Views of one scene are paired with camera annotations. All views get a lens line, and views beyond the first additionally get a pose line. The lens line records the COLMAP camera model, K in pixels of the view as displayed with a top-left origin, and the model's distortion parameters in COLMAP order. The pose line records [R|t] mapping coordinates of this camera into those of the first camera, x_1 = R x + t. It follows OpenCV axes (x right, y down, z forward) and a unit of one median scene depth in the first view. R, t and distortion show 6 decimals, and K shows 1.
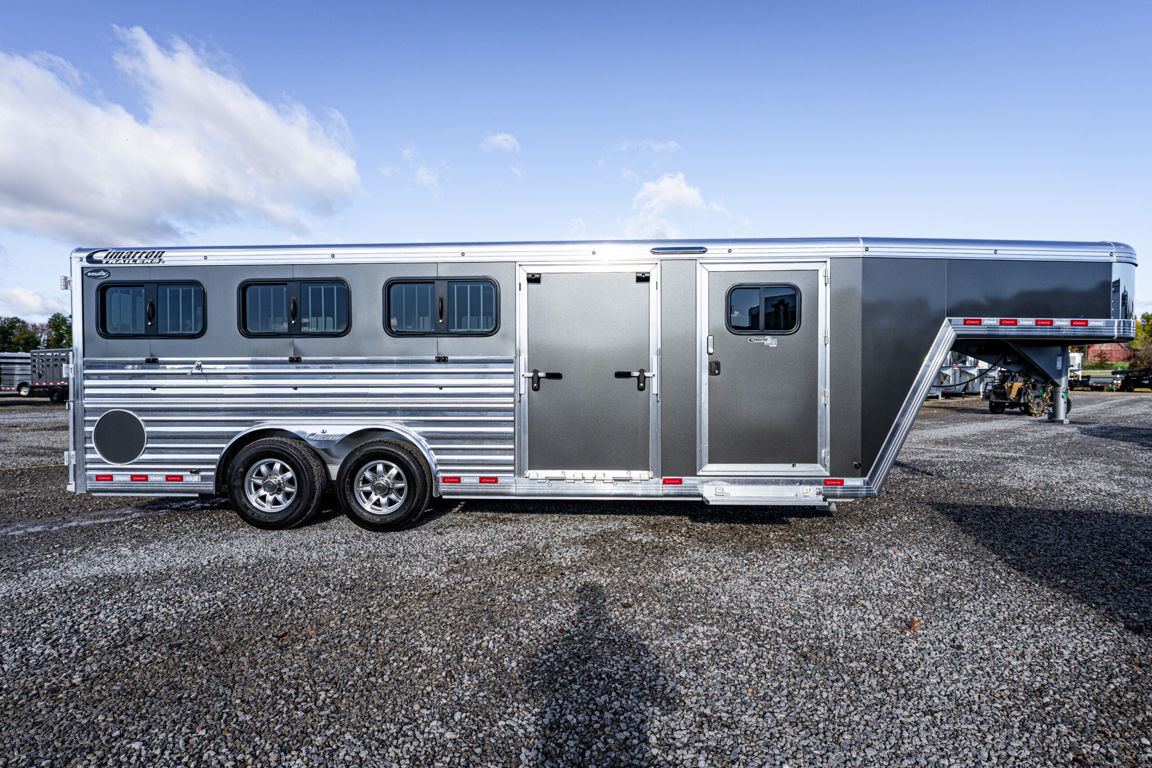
lens RADIAL K [[576.3, 0, 576.0], [0, 576.3, 384.0], [0, 0, 1]] dist [-0.000501, 0.000047]
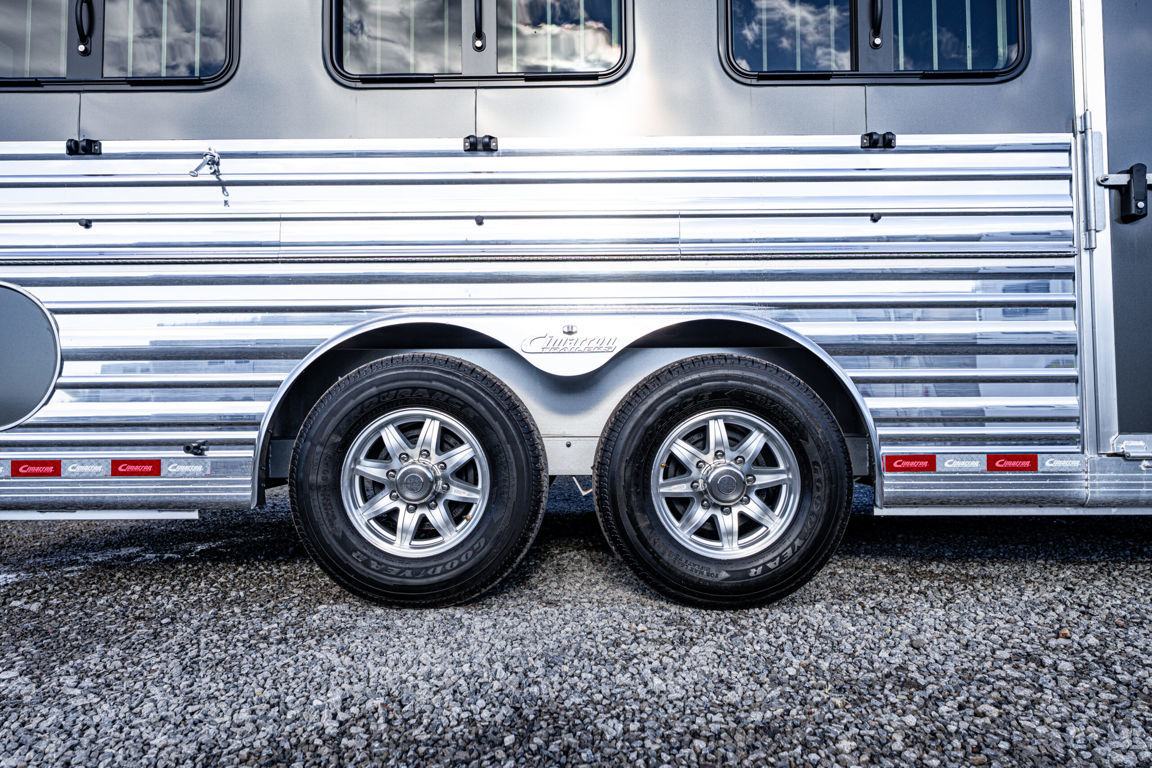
lens RADIAL K [[752.9, 0, 576.0], [0, 752.9, 384.0], [0, 0, 1]] dist [-0.001067, 0.000013]
pose [[0.999132, -0.002055, 0.041597, -0.580835], [0.004146, 0.998728, -0.050256, 0.179371], [-0.041441, 0.050385, 0.997870, 0.677040]]
